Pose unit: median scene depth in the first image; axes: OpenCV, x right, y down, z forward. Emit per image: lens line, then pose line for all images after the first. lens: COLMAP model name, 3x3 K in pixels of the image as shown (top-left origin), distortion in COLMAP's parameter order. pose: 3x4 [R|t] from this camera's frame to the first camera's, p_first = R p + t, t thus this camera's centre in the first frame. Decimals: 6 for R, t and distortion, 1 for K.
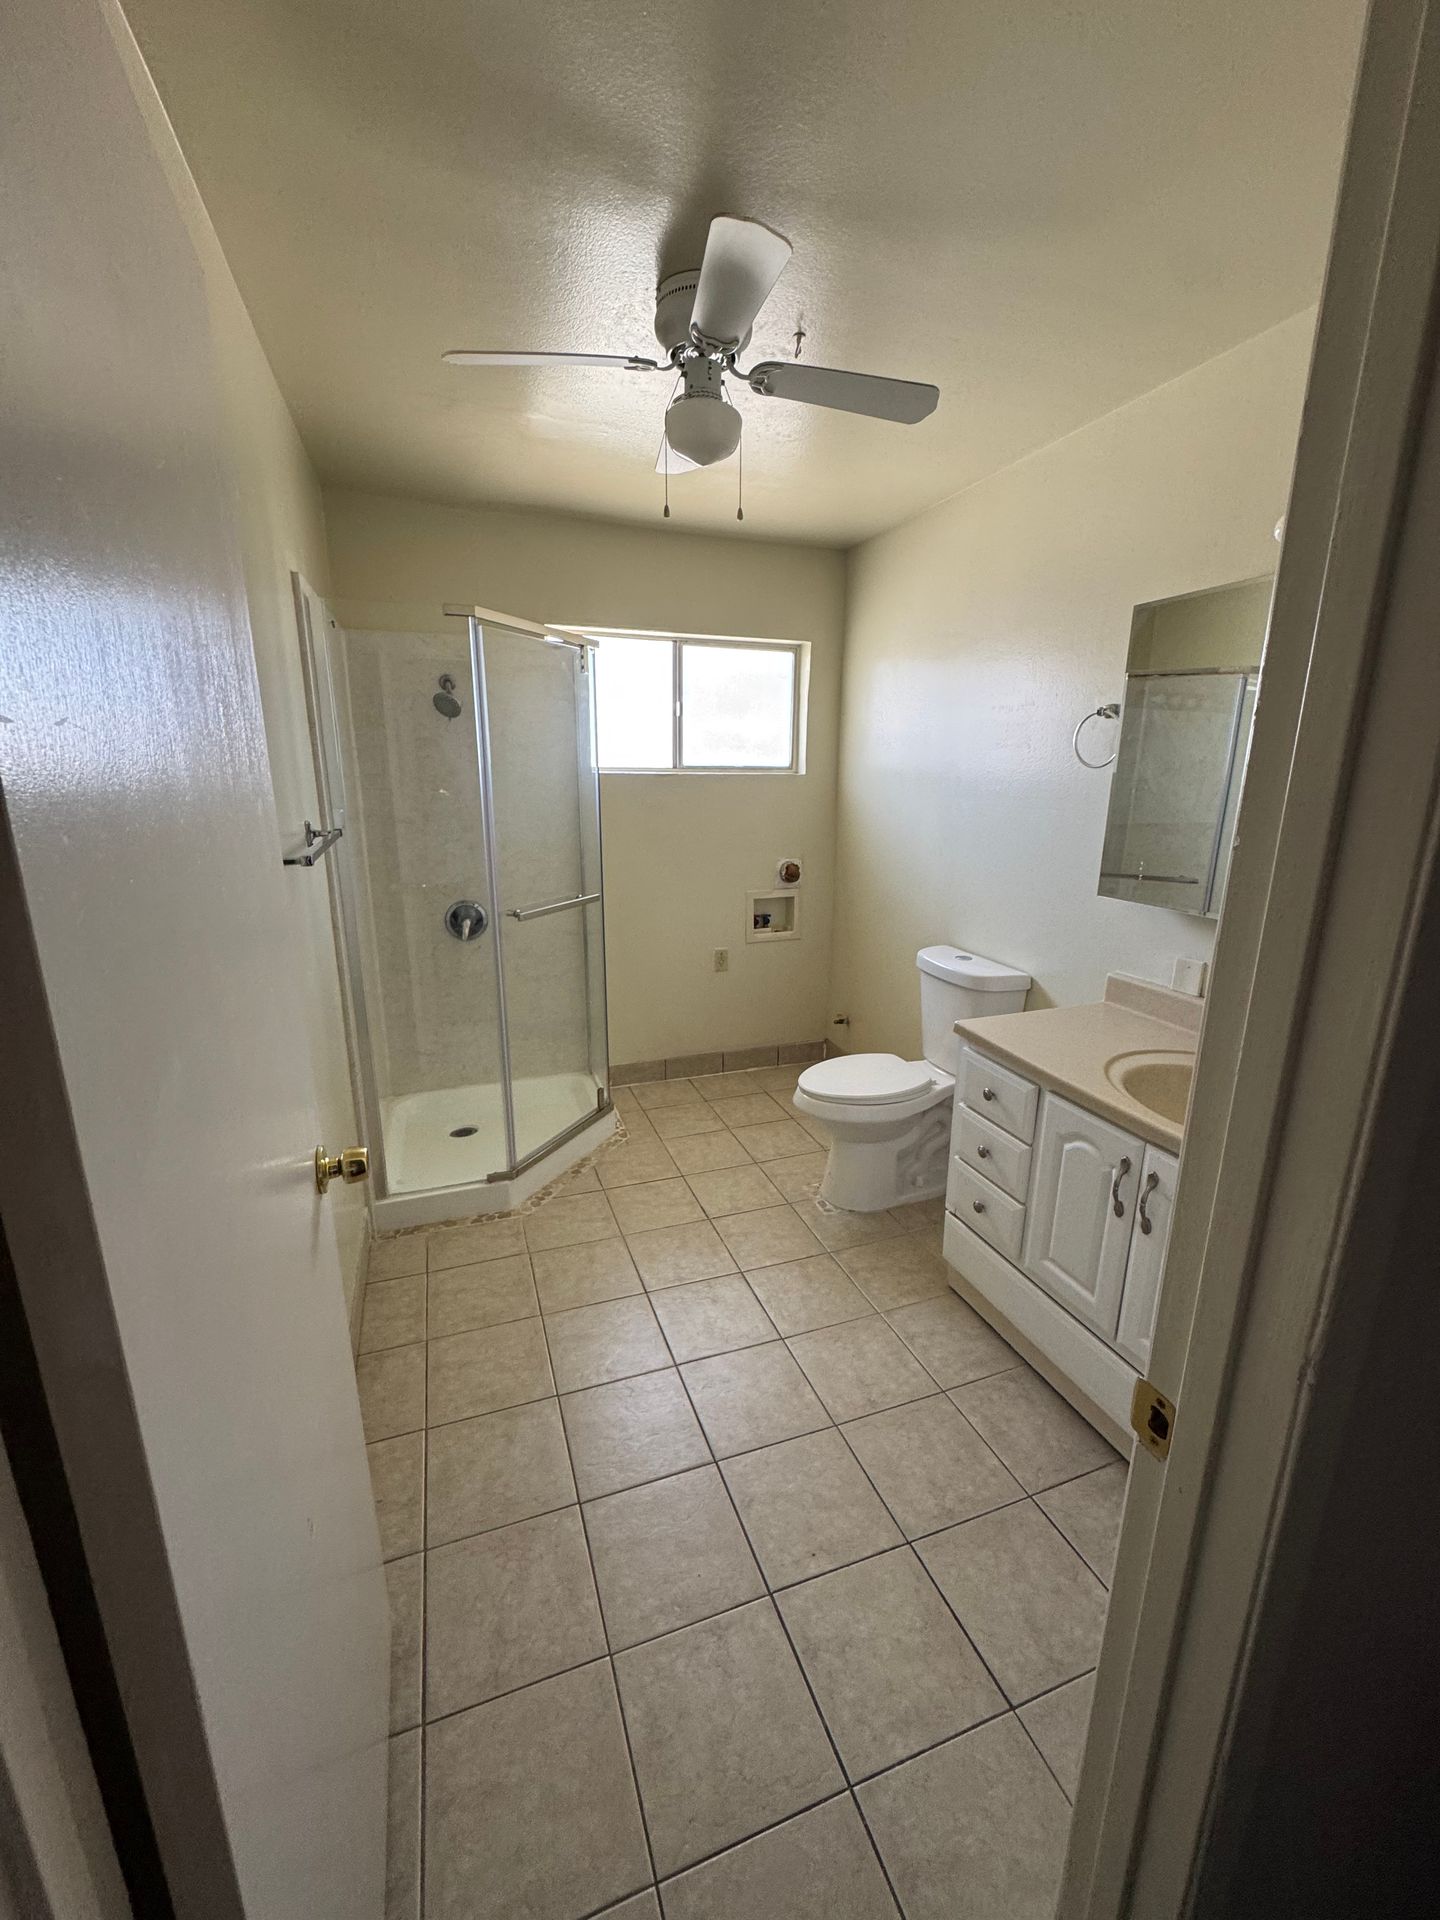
lens RADIAL K [[767.6, 0, 718.9], [0, 767.6, 960.6], [0, 0, 1]] dist [-0.006114, 0.001466]
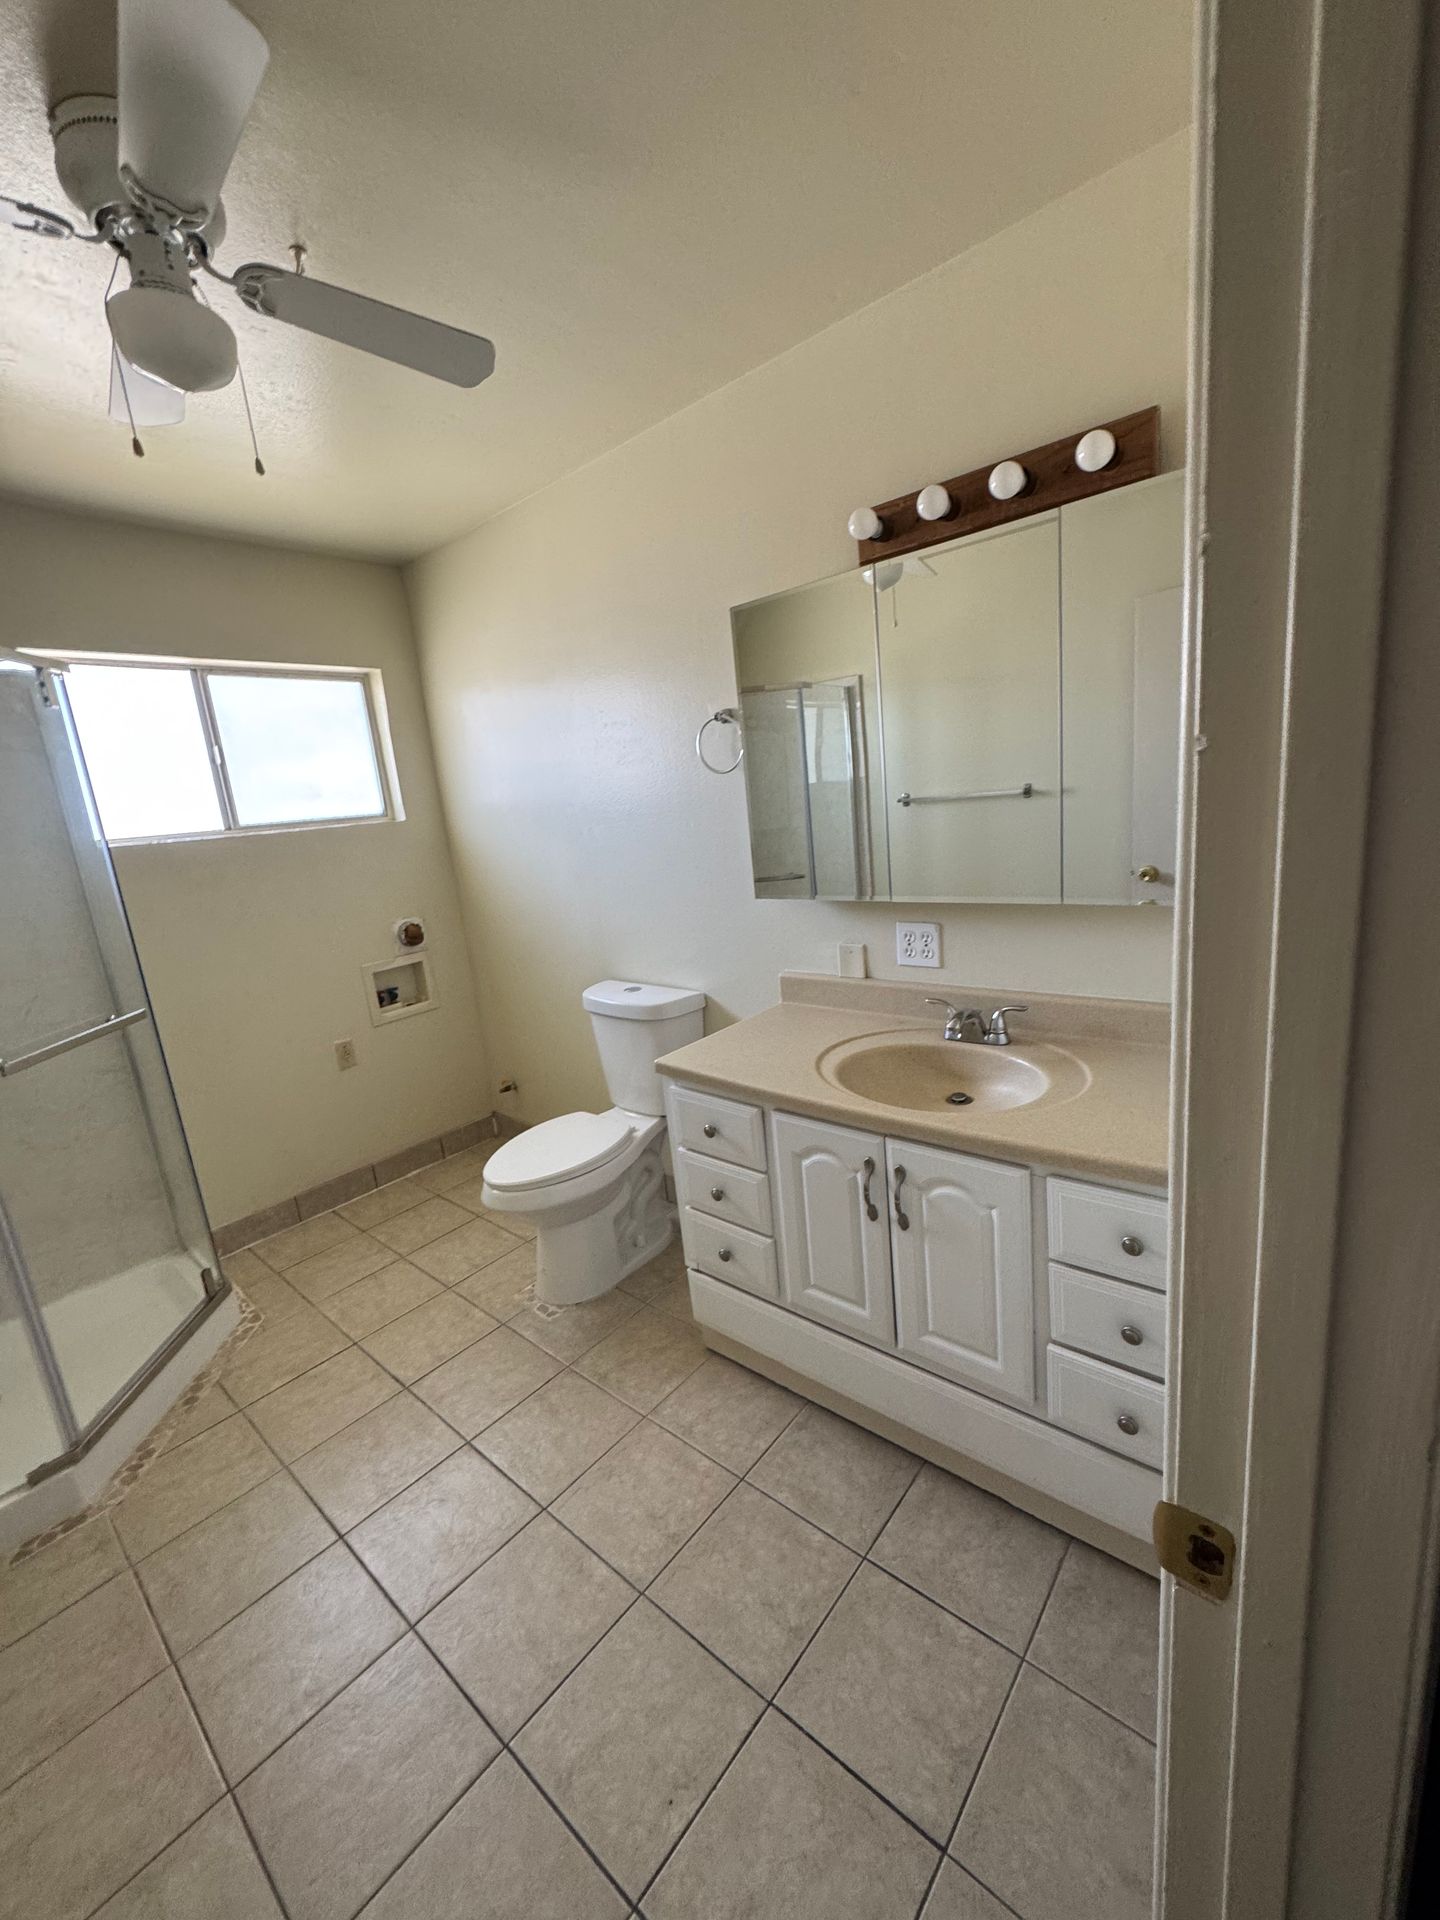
lens RADIAL K [[767.6, 0, 722.9], [0, 767.6, 960.3], [0, 0, 1]] dist [-0.006114, 0.001466]
pose [[0.864709, -0.191518, 0.464326, -0.014434], [0.218023, 0.975938, -0.003481, -0.013059], [-0.452487, 0.104243, 0.885658, 0.145967]]
